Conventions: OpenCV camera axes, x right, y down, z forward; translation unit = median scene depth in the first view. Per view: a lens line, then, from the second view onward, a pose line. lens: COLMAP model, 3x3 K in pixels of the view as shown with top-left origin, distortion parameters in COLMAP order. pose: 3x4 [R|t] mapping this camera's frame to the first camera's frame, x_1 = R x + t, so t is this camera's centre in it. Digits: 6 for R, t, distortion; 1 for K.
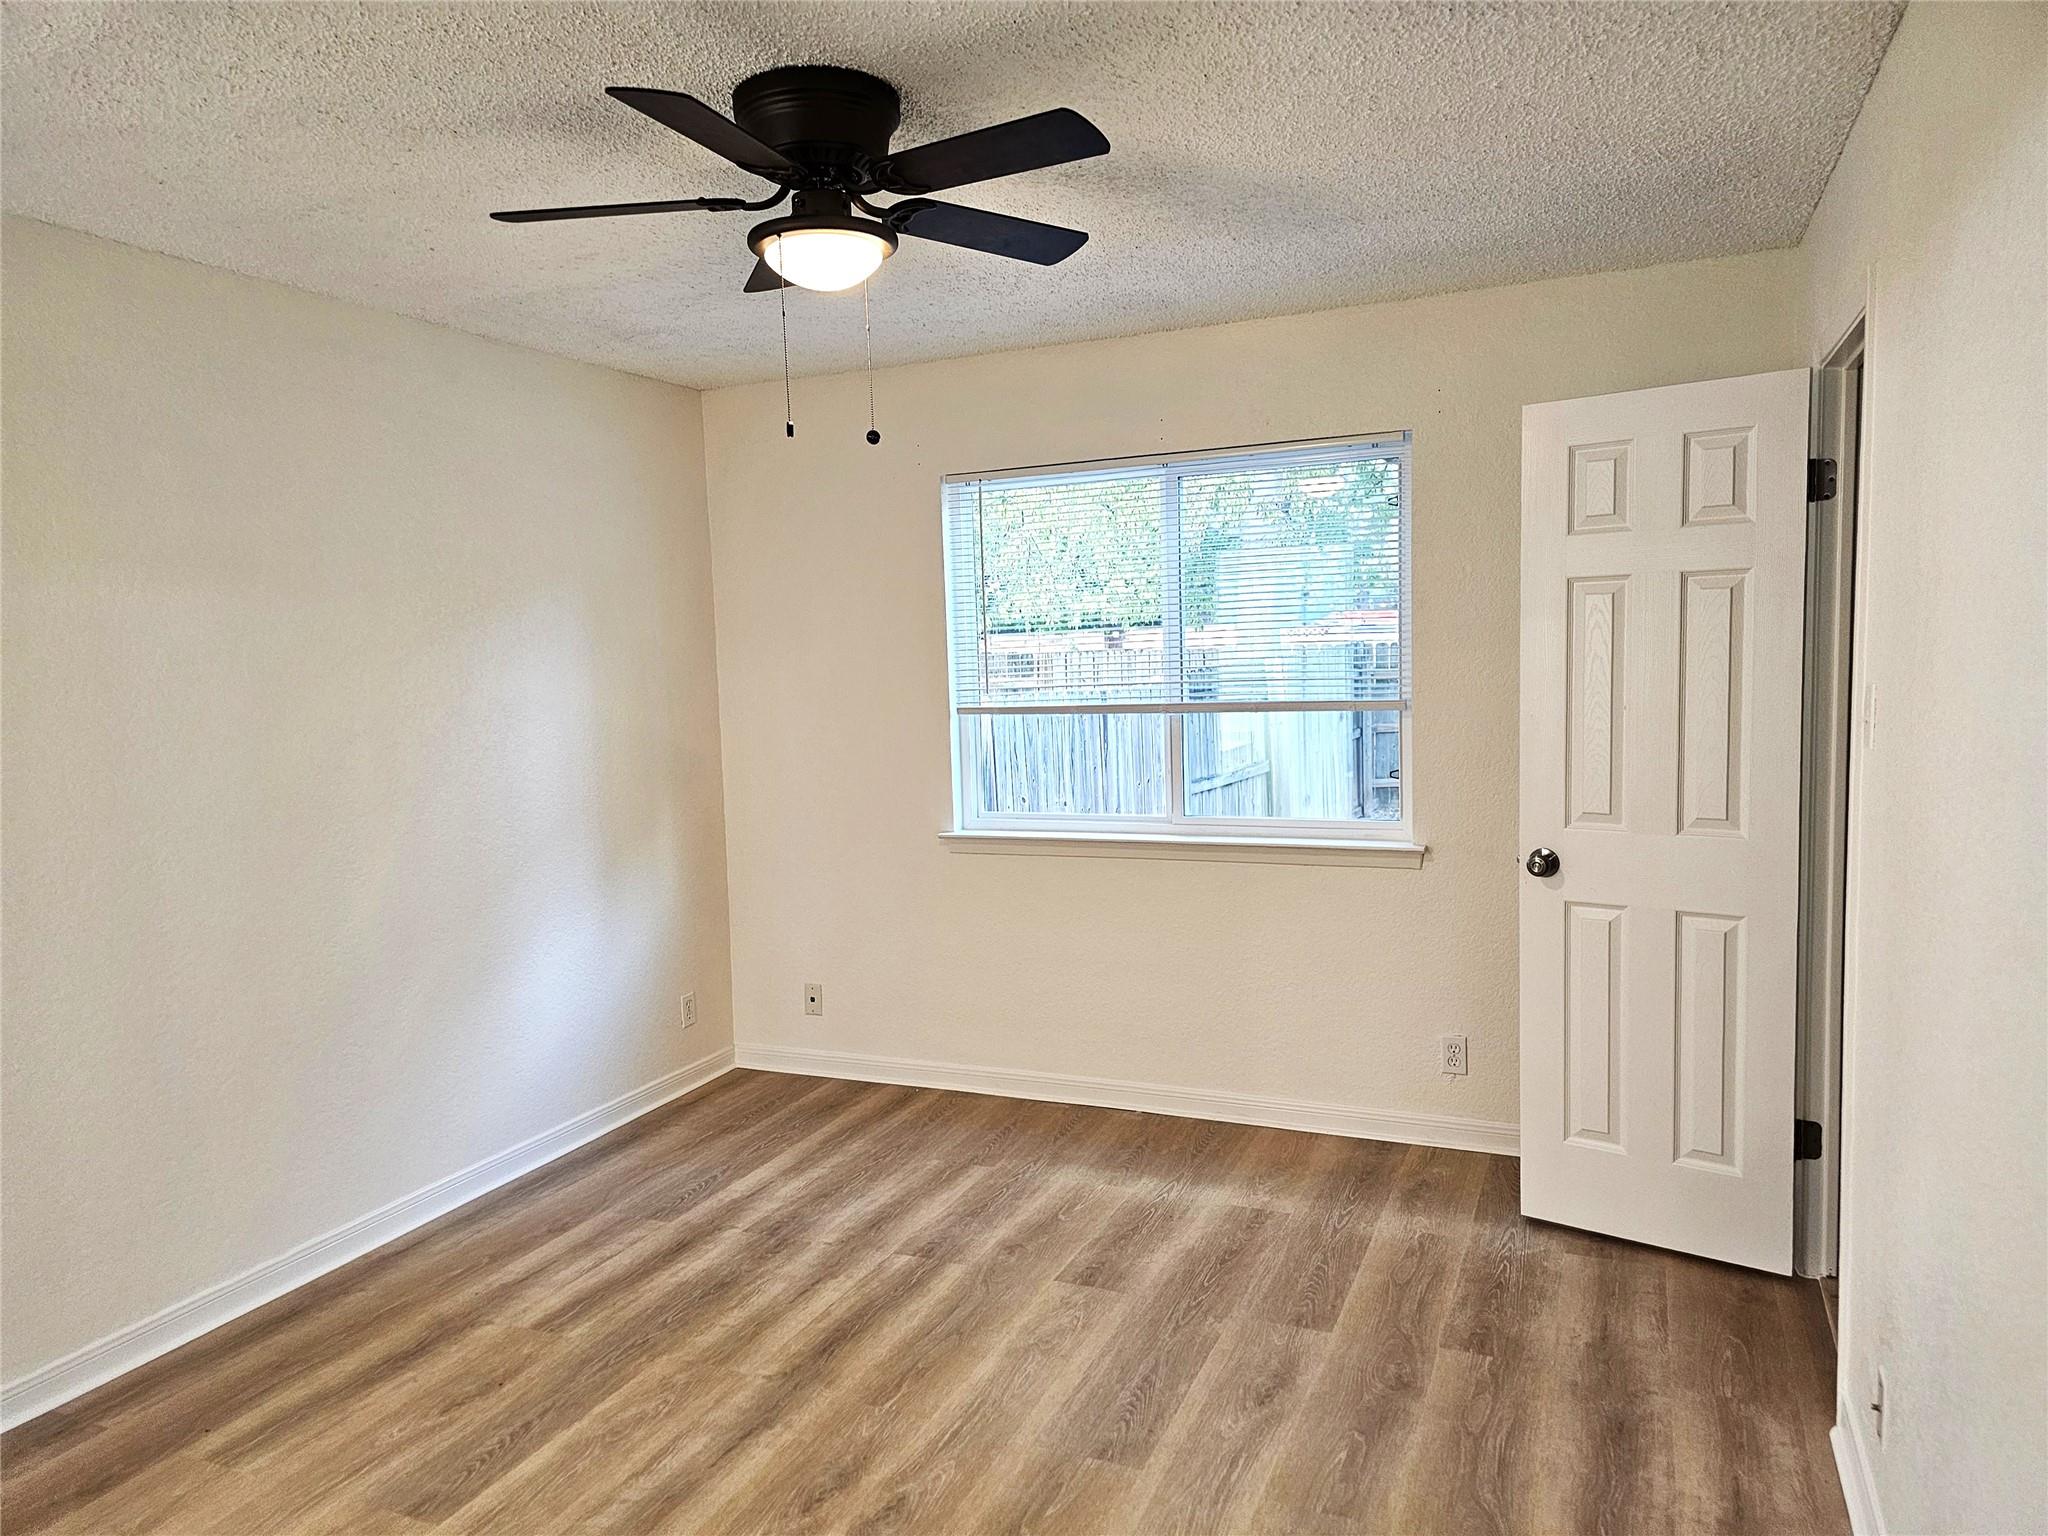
lens RADIAL K [[1394.8, 0, 1017.1], [0, 1394.8, 752.0], [0, 0, 1]] dist [0.155126, -0.171862]
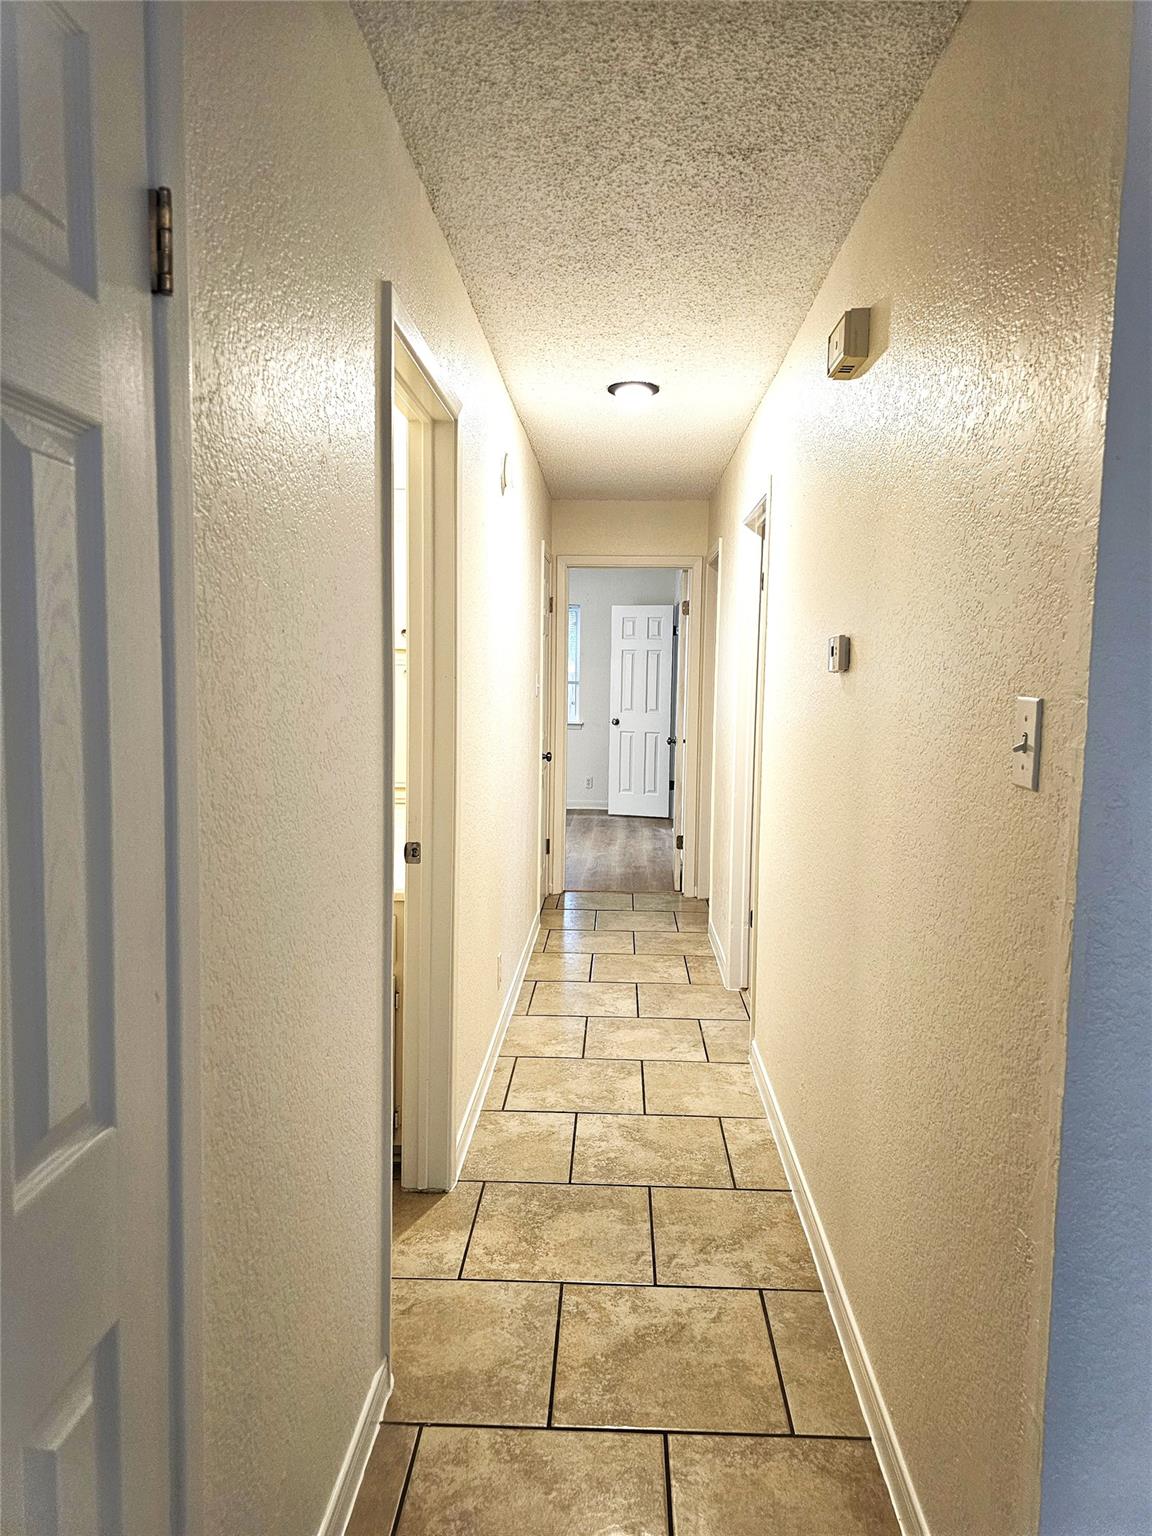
lens RADIAL K [[1046.1, 0, 576.0], [0, 1046.1, 768.0], [0, 0, 1]] dist [0.155126, -0.171862]
pose [[0.930318, 0.001725, 0.366749, -0.852805], [-0.009834, 0.999747, 0.020242, 0.158613], [-0.366622, -0.022438, 0.930100, -1.780602]]
